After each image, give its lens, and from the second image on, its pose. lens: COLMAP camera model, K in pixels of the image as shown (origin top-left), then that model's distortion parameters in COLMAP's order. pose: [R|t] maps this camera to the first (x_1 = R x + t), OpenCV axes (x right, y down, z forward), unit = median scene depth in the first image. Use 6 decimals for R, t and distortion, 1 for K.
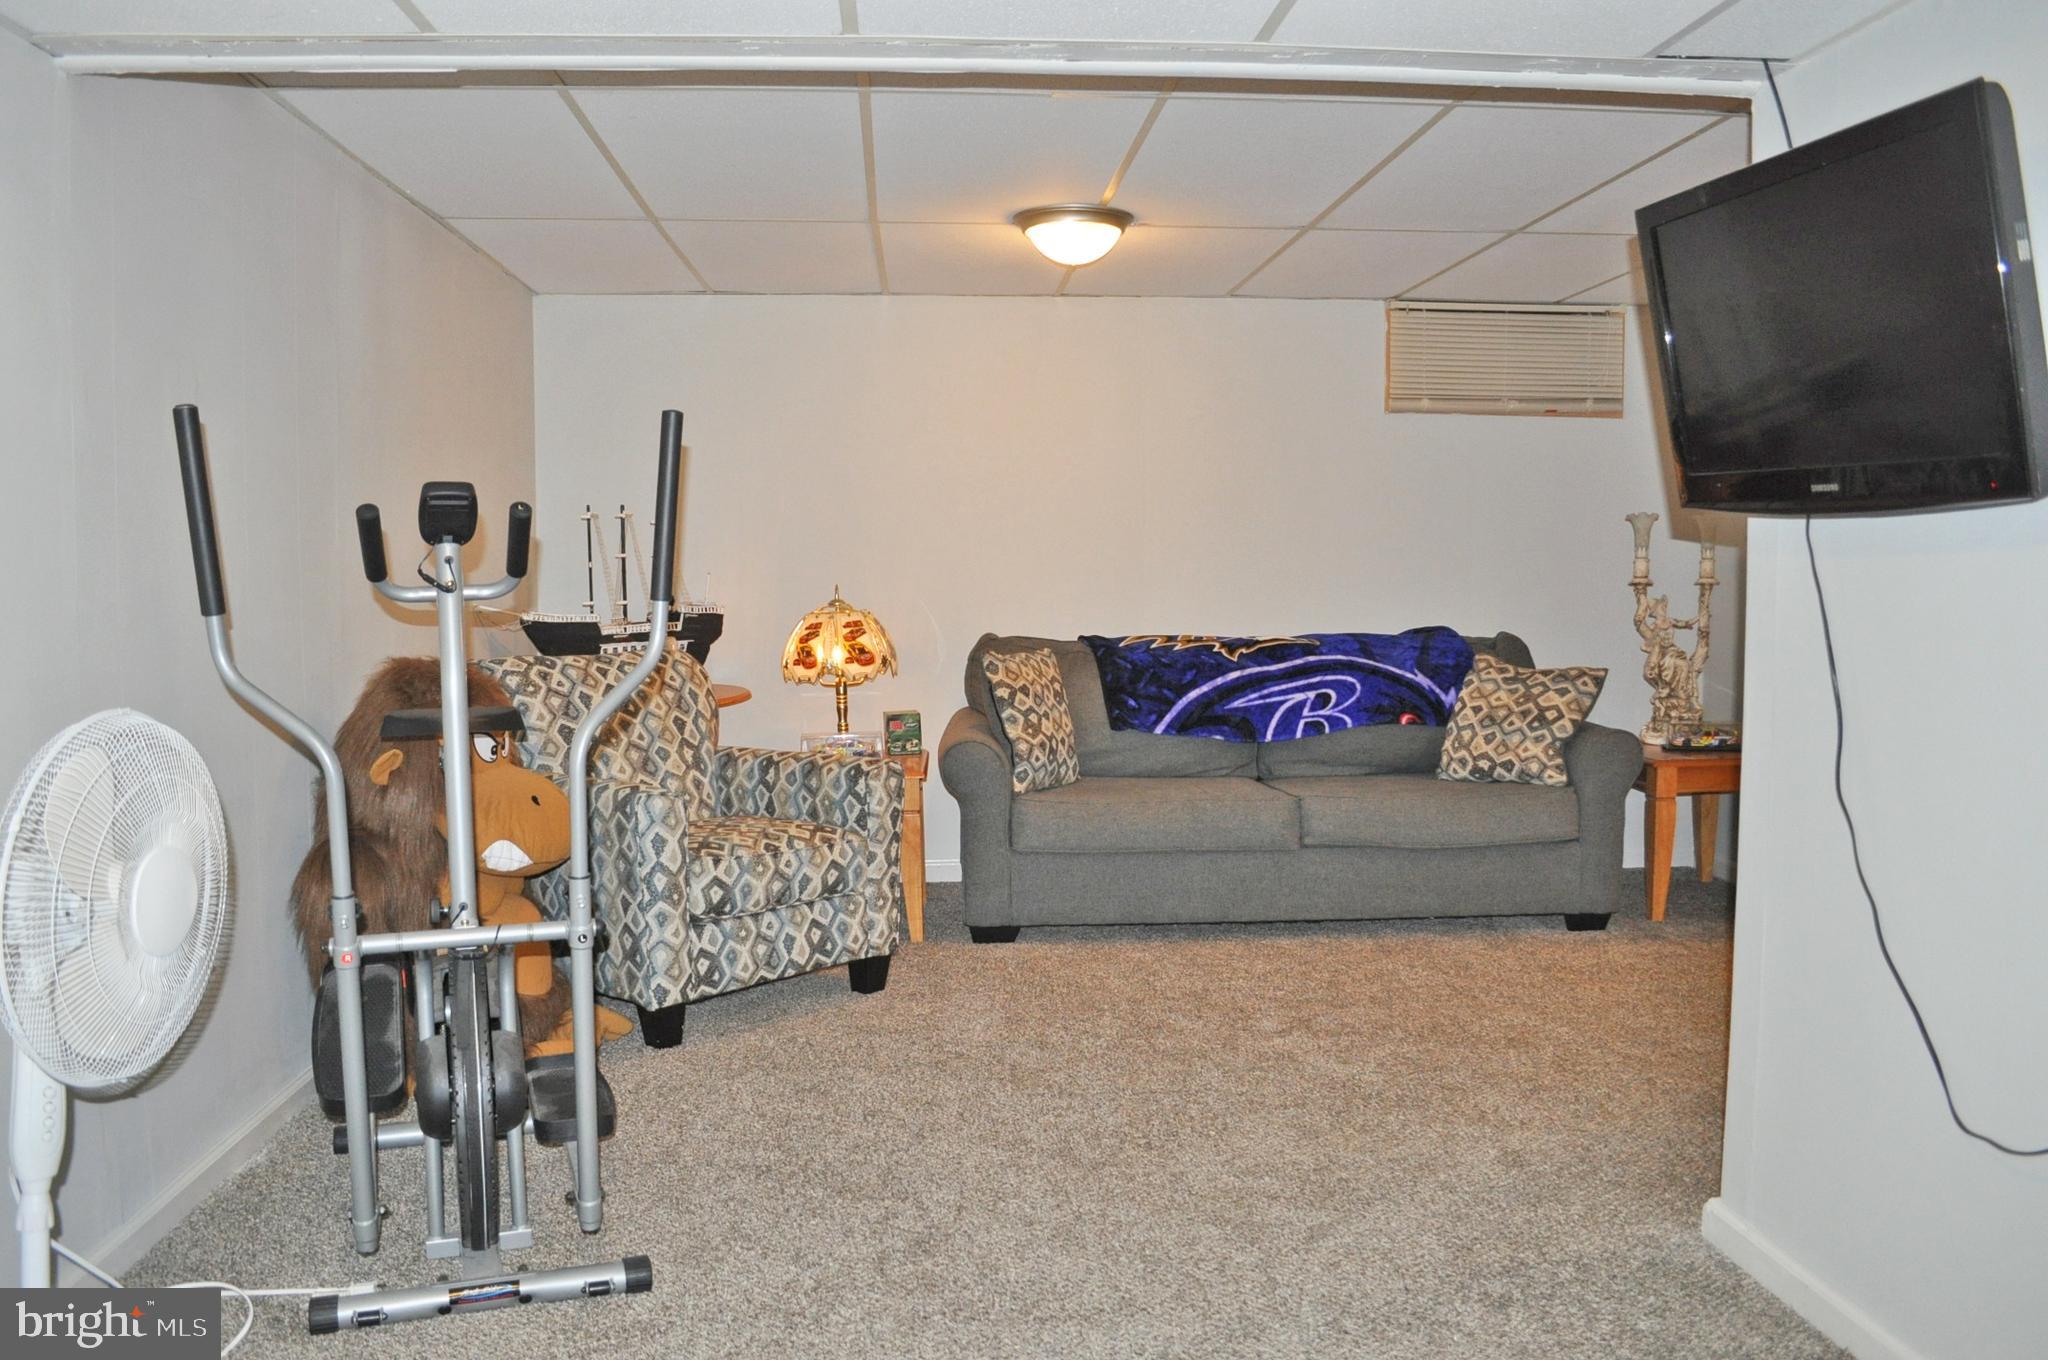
lens RADIAL K [[1610.5, 0, 1005.1], [0, 1610.5, 678.8], [0, 0, 1]] dist [-0.087026, 0.018480]
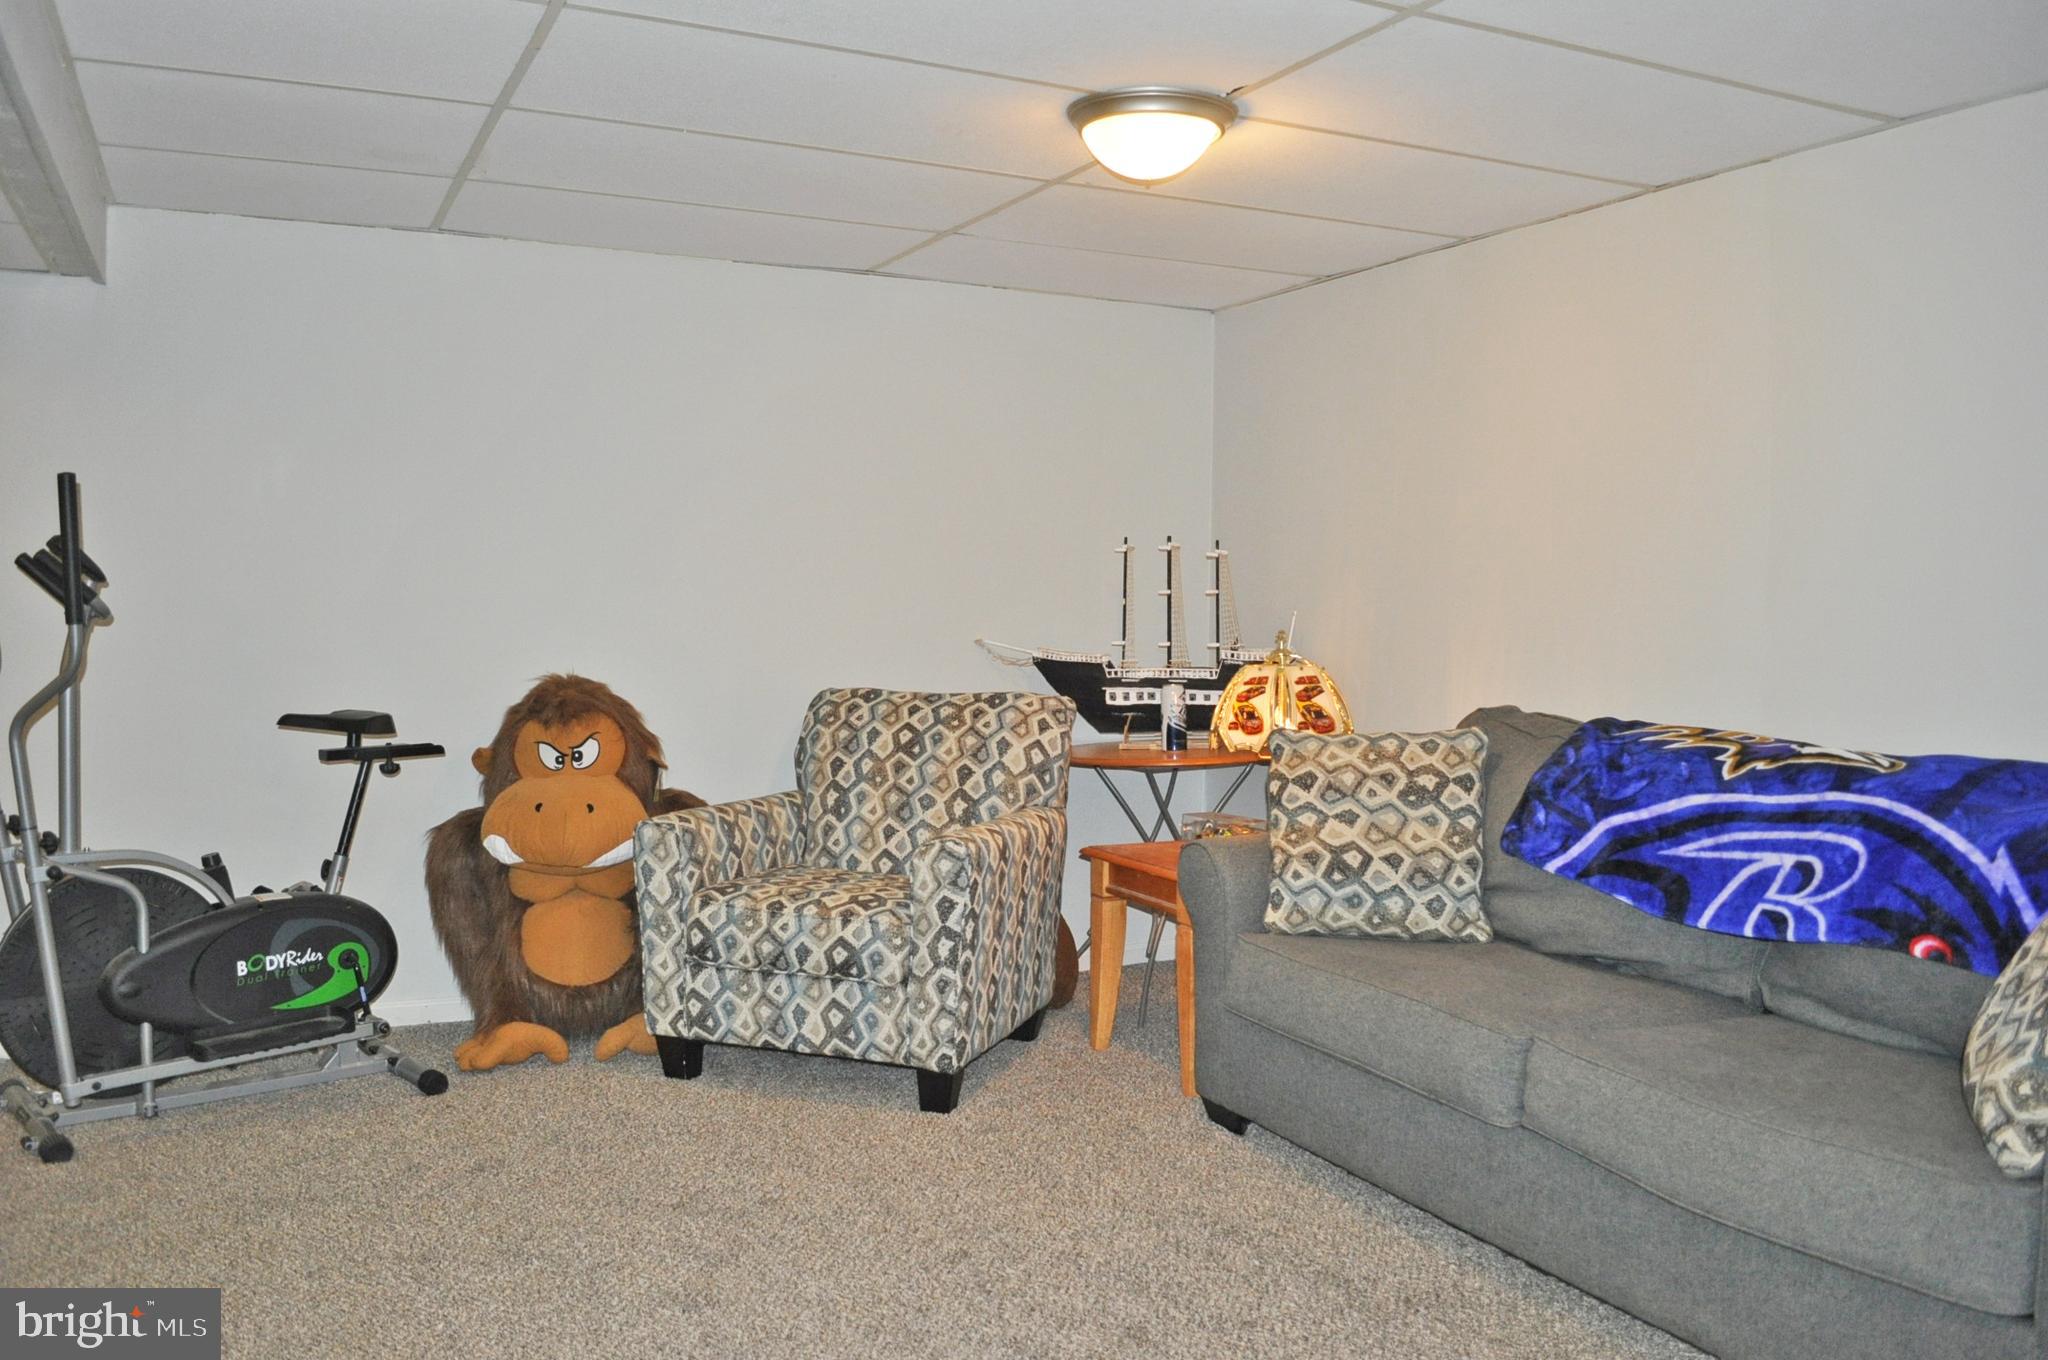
lens RADIAL K [[1545.0, 0, 1024.0], [0, 1545.0, 680.0], [0, 0, 1]] dist [-0.254819, 0.639322]
pose [[0.387755, 0.046218, -0.920603, 0.583050], [-0.073966, 0.997082, 0.018903, -0.041445], [0.918790, 0.060764, 0.390042, 0.645894]]
